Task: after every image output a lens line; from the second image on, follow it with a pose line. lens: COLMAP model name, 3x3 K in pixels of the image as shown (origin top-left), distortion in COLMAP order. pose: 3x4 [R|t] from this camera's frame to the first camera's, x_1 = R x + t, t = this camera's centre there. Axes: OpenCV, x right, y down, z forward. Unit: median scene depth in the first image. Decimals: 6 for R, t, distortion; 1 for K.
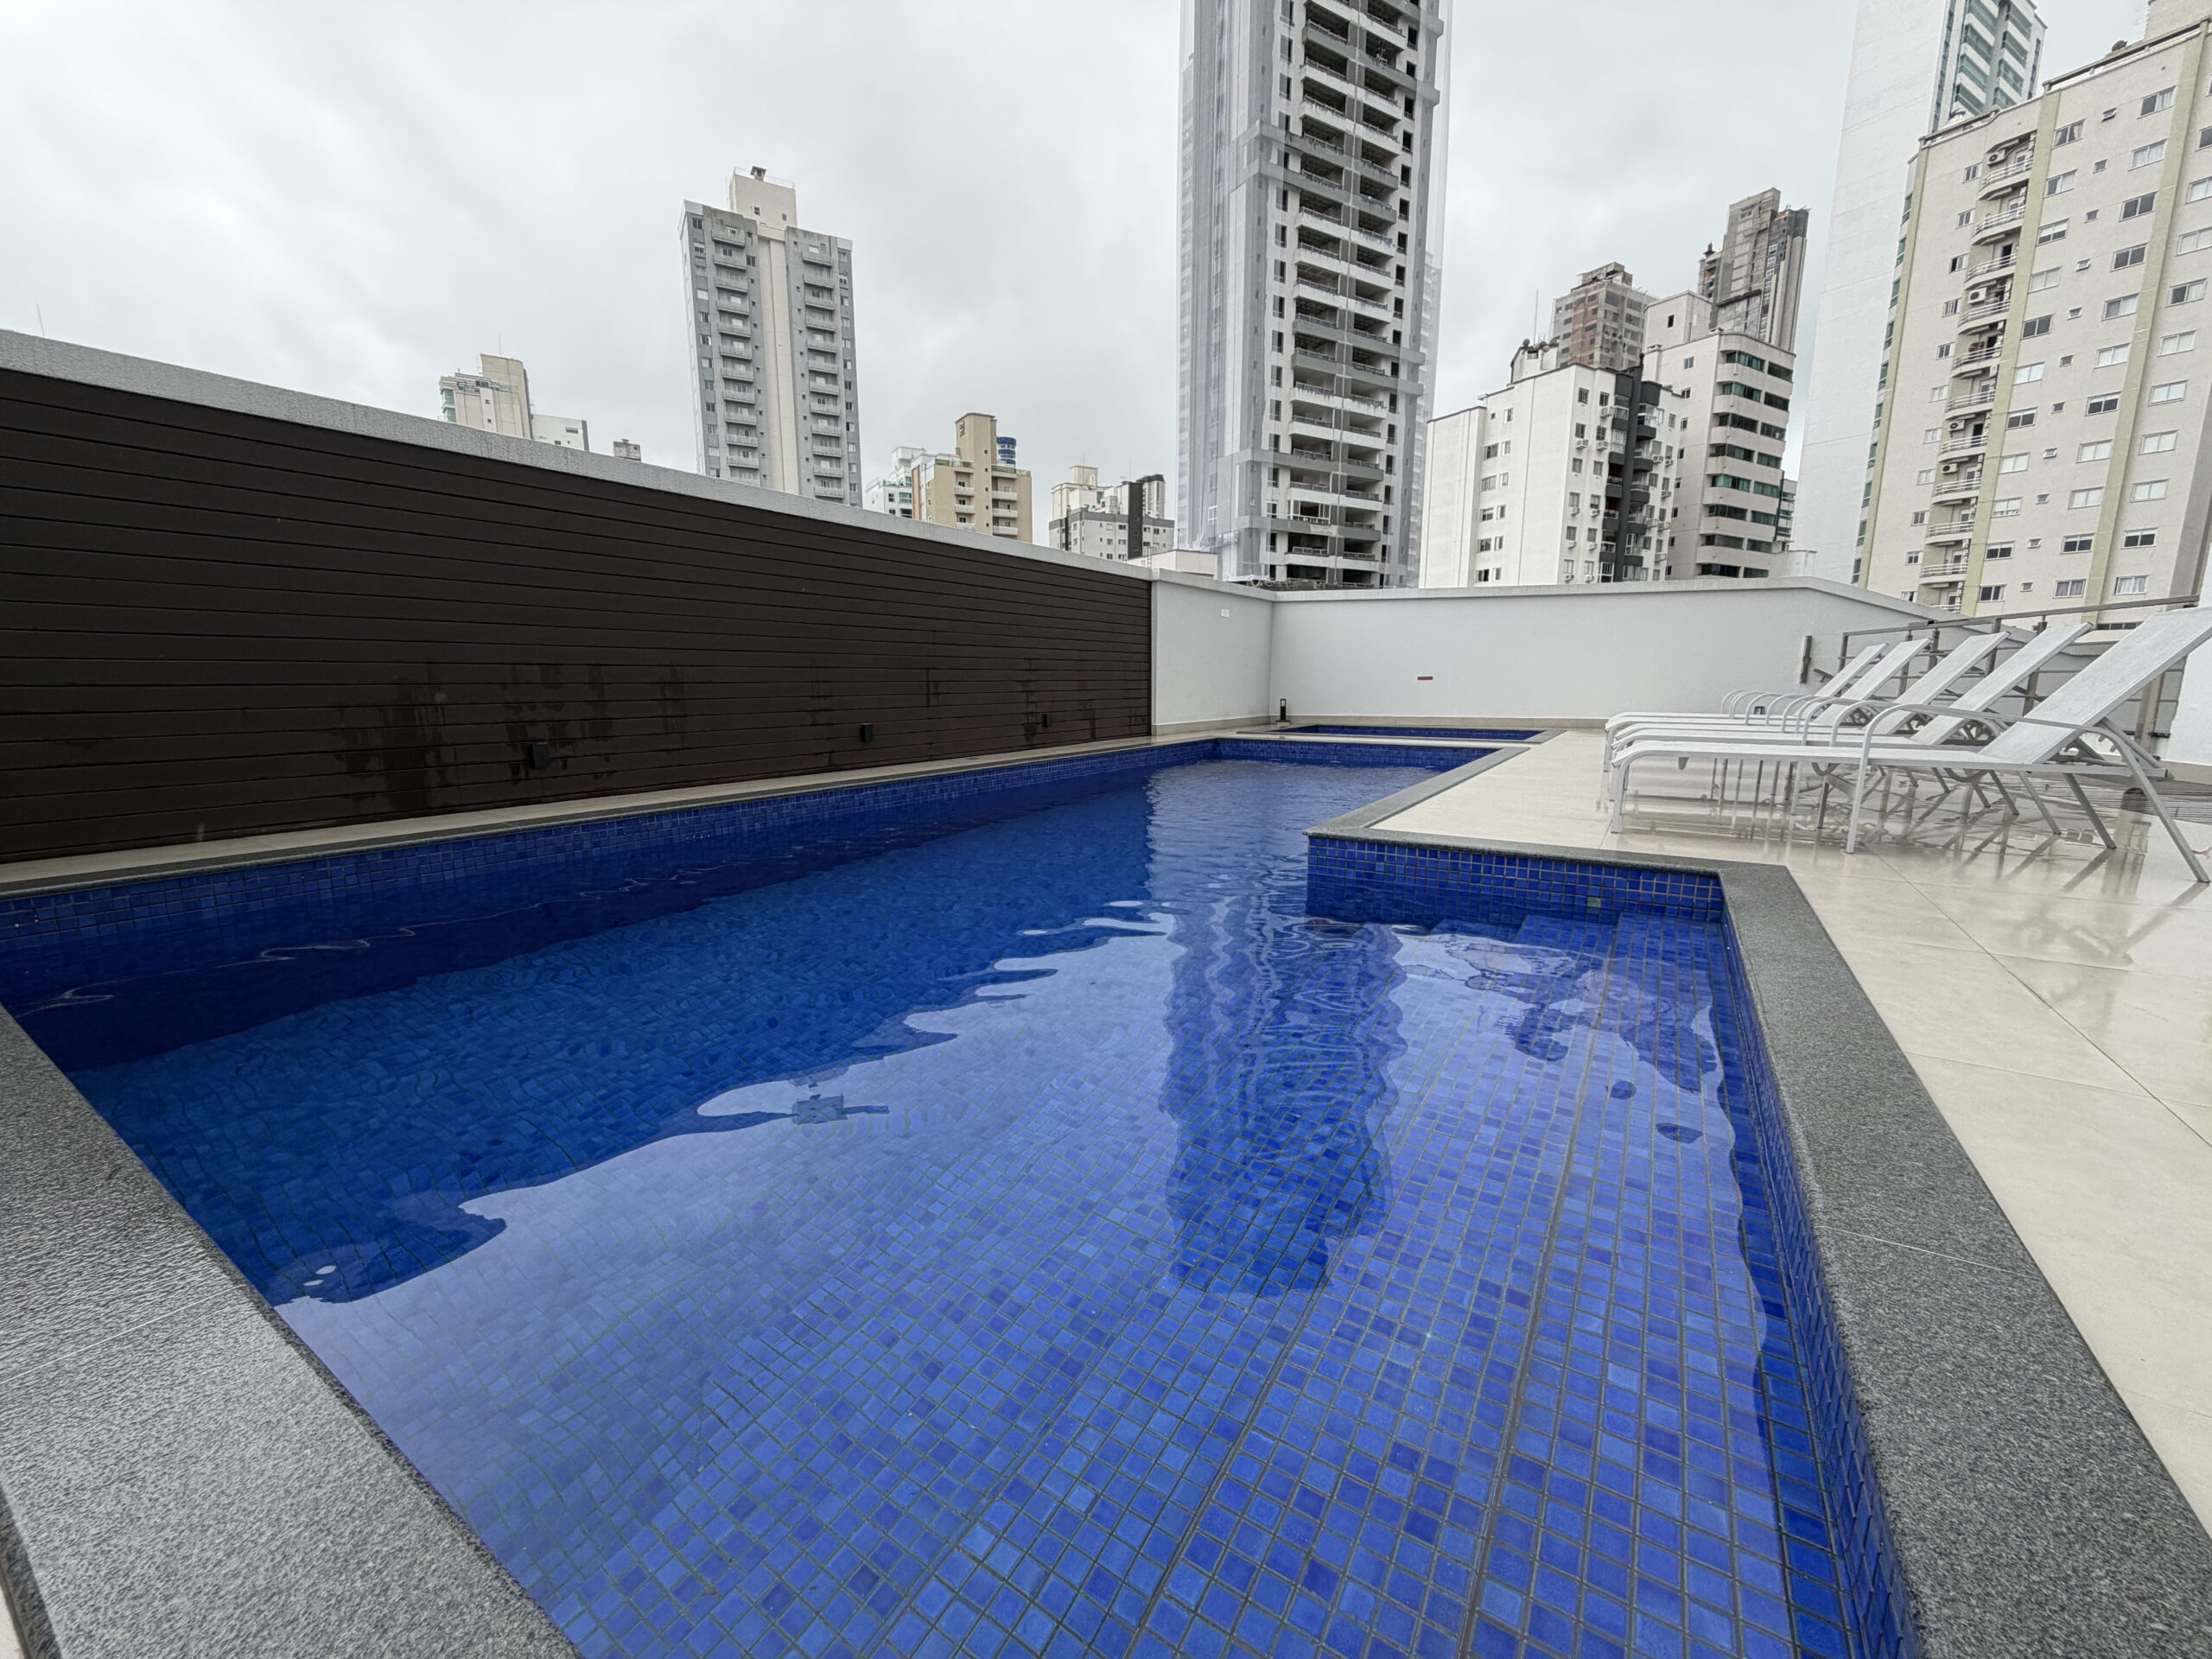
lens RADIAL K [[881.9, 0, 1103.0], [0, 881.9, 835.6], [0, 0, 1]] dist [-0.000033, -0.000300]
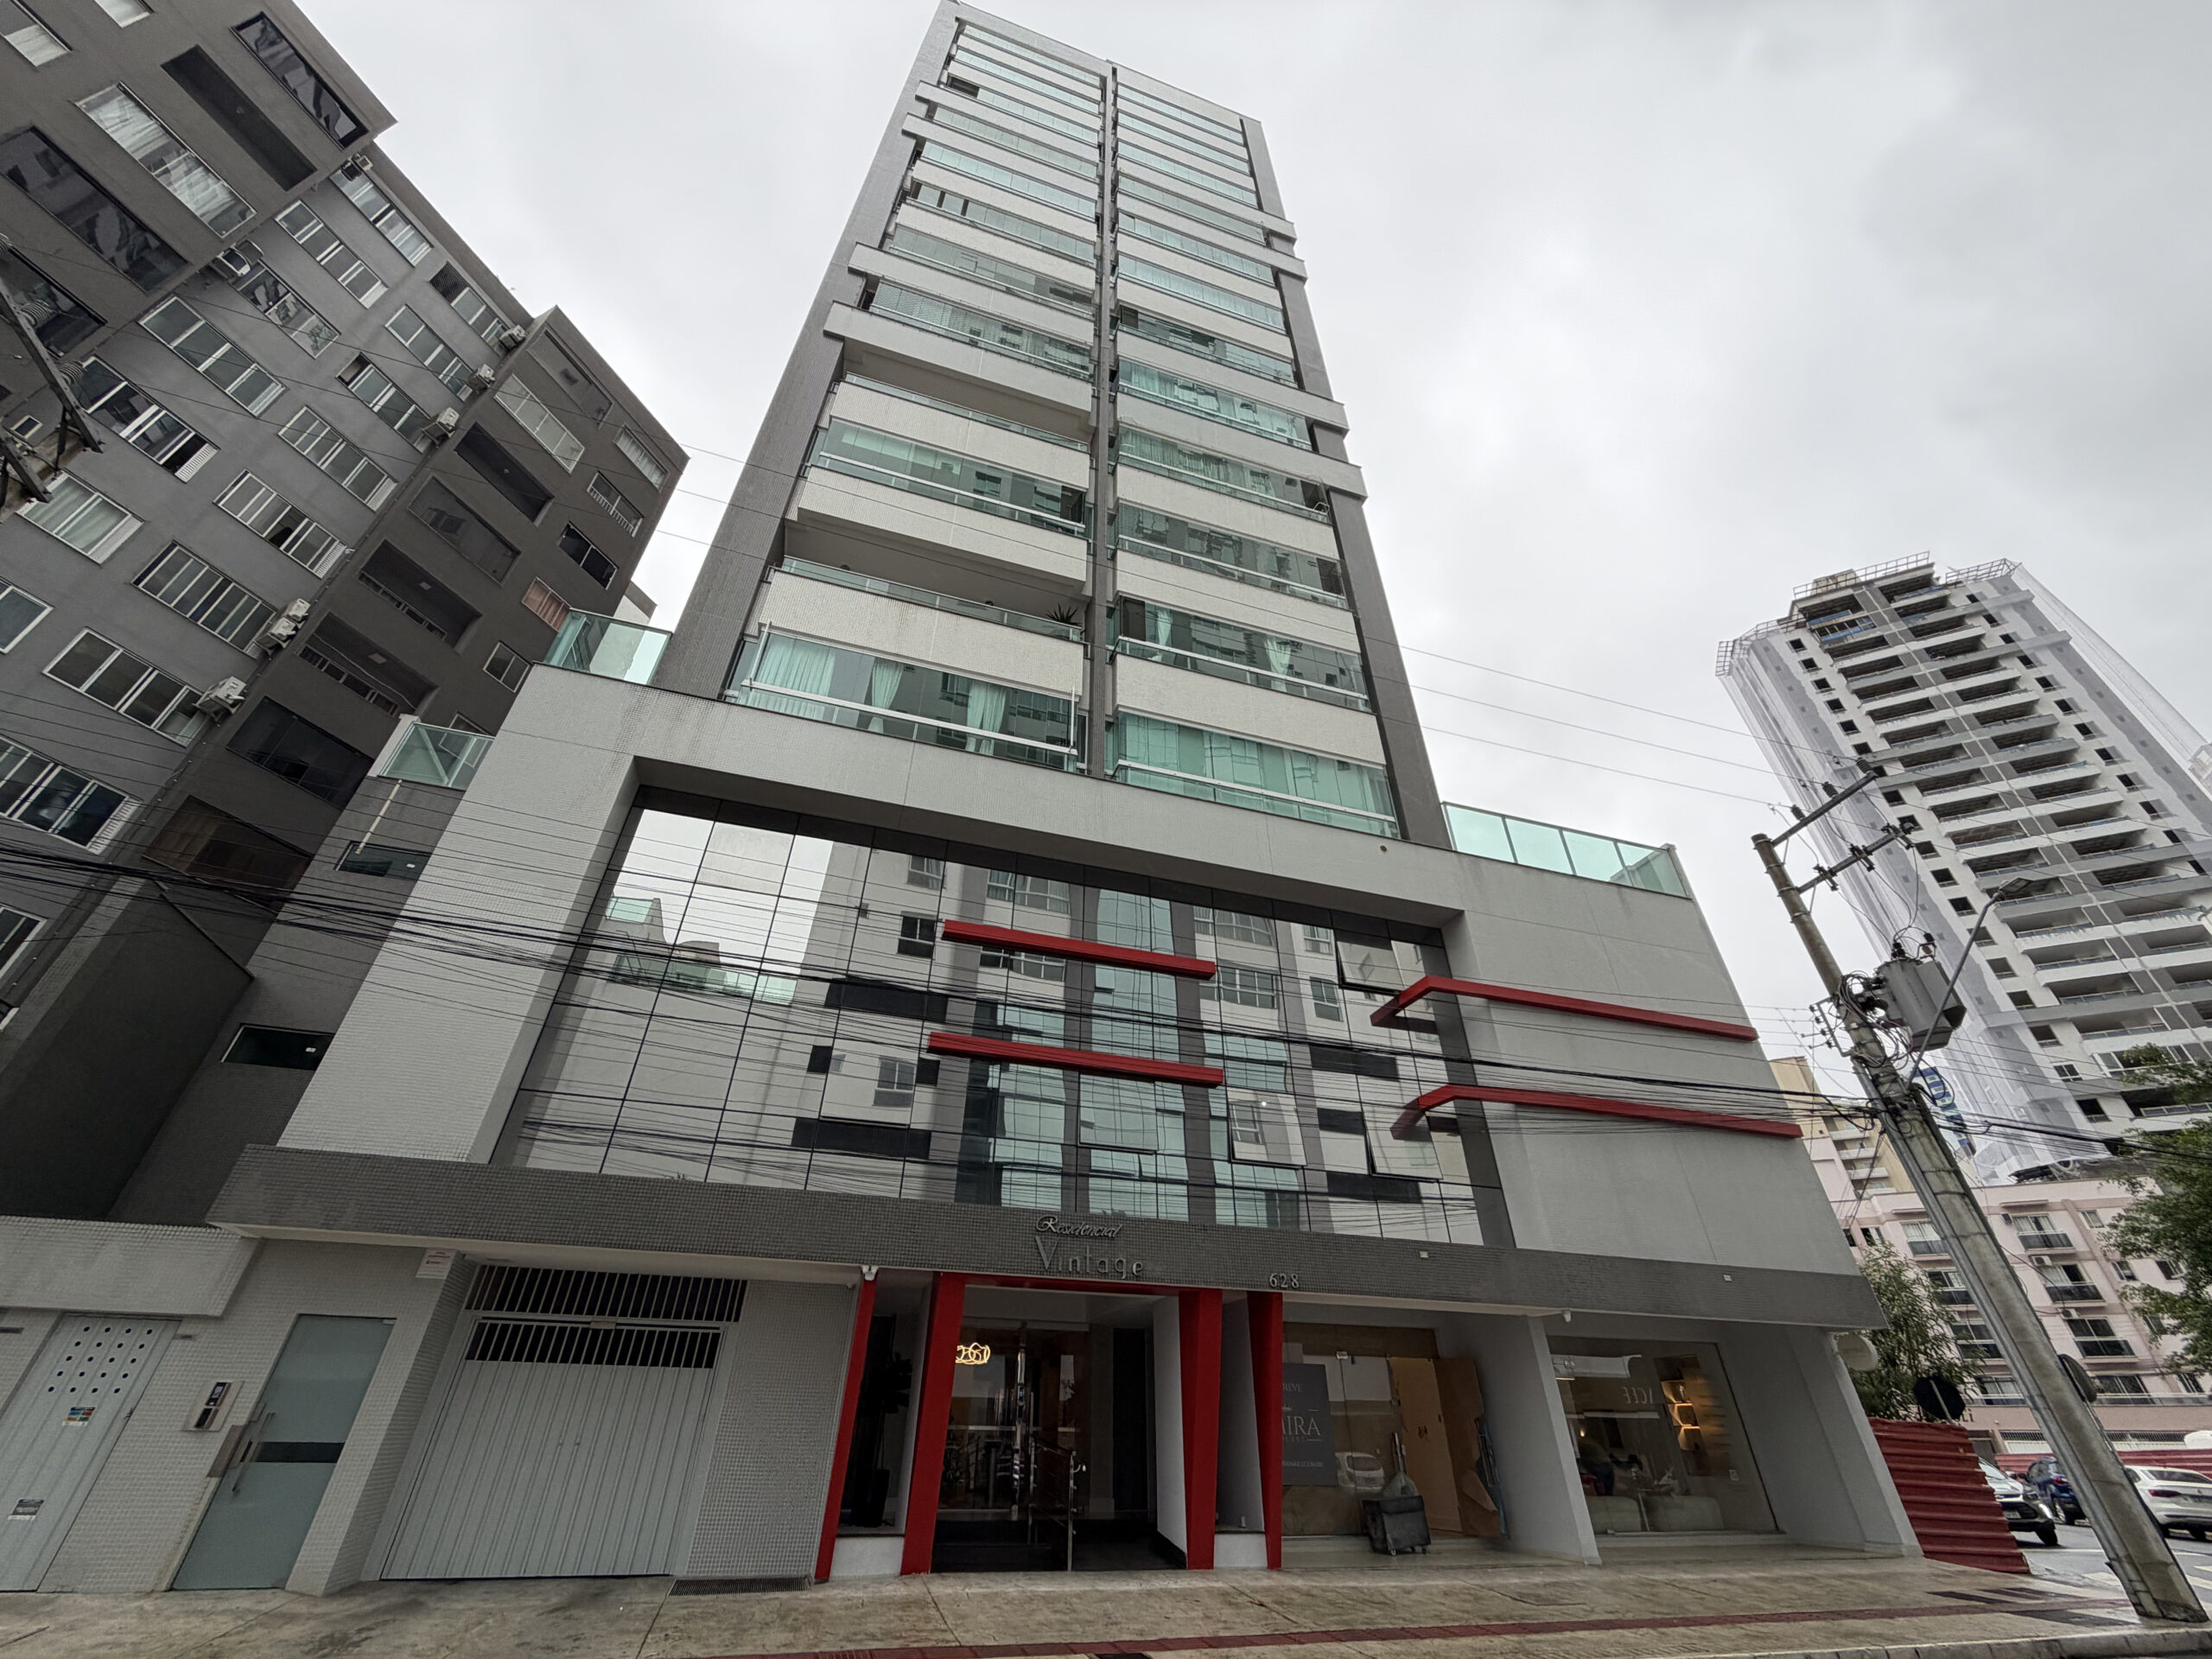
lens RADIAL K [[881.9, 0, 1102.5], [0, 881.9, 825.9], [0, 0, 1]] dist [-0.000033, -0.000300]
pose [[0.571010, -0.467248, -0.675001, 0.355064], [-0.156391, 0.745256, -0.648178, 0.133058], [0.805909, 0.475680, 0.352475, -0.117425]]
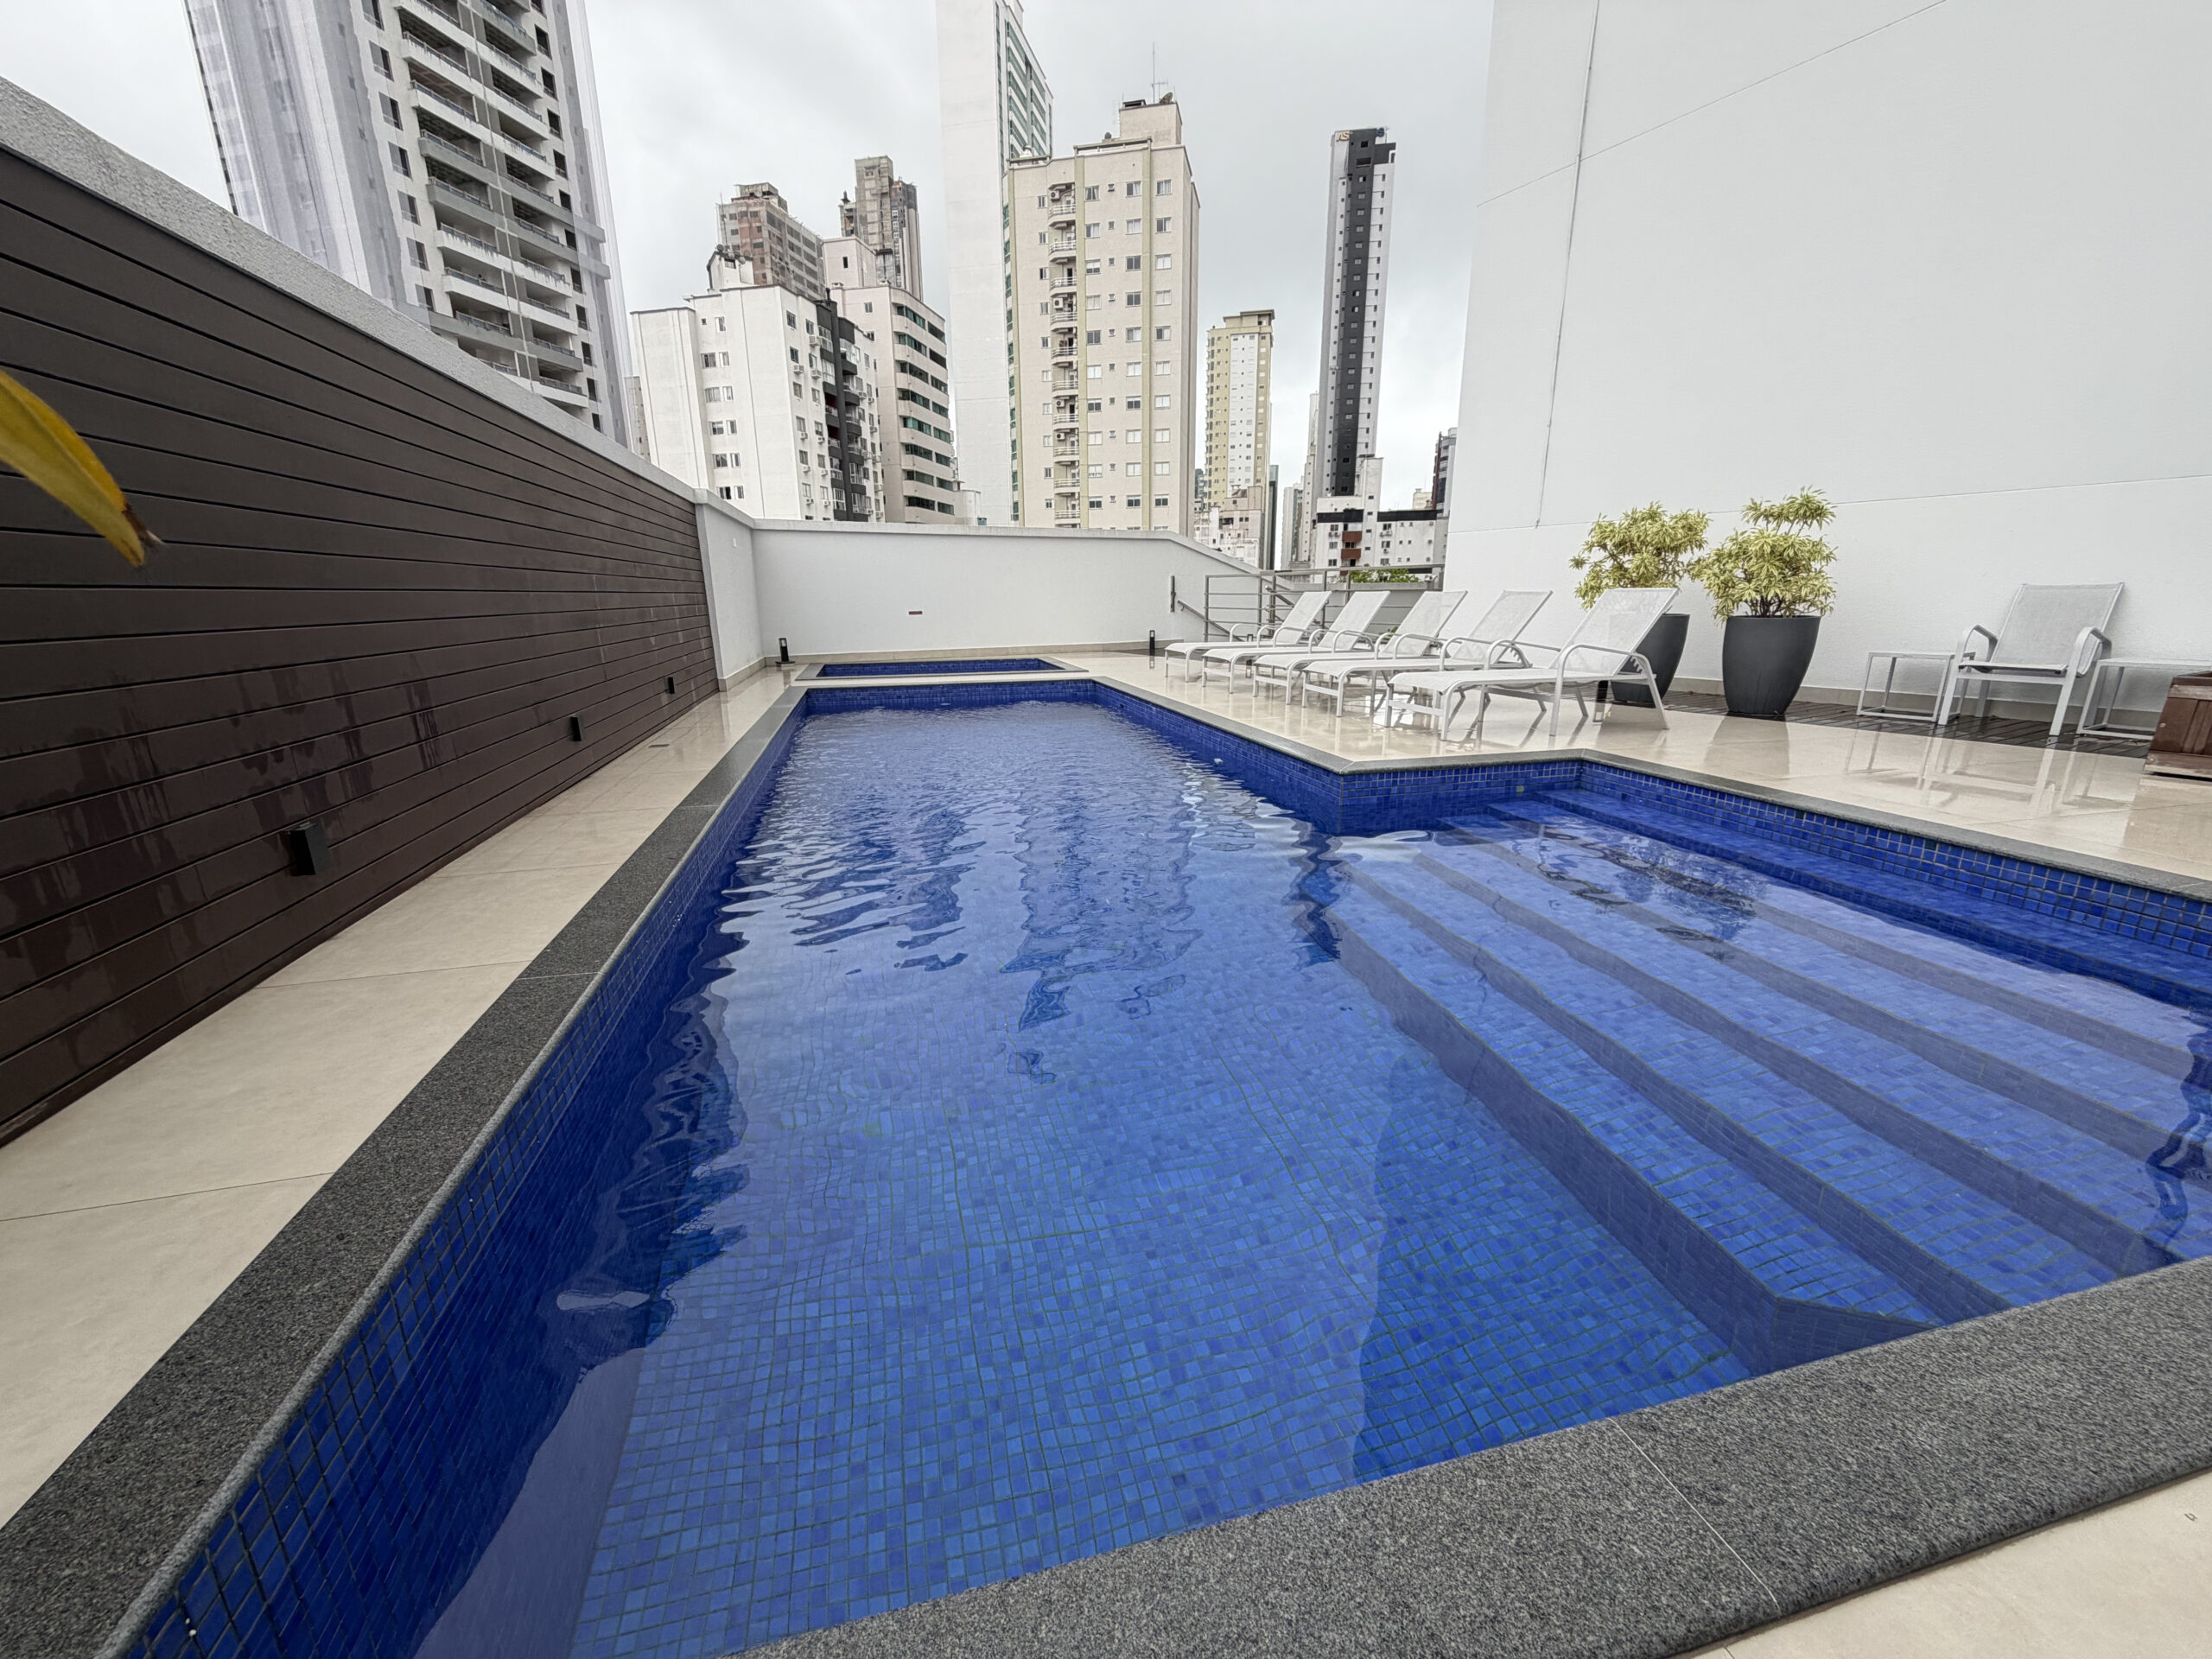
lens RADIAL K [[881.9, 0, 1103.4], [0, 881.9, 832.5], [0, 0, 1]] dist [-0.000033, -0.000300]
pose [[0.684775, -0.195423, 0.702063, -0.037868], [0.135974, 0.980719, 0.140363, -0.006048], [-0.715957, -0.000655, 0.698144, 0.017784]]
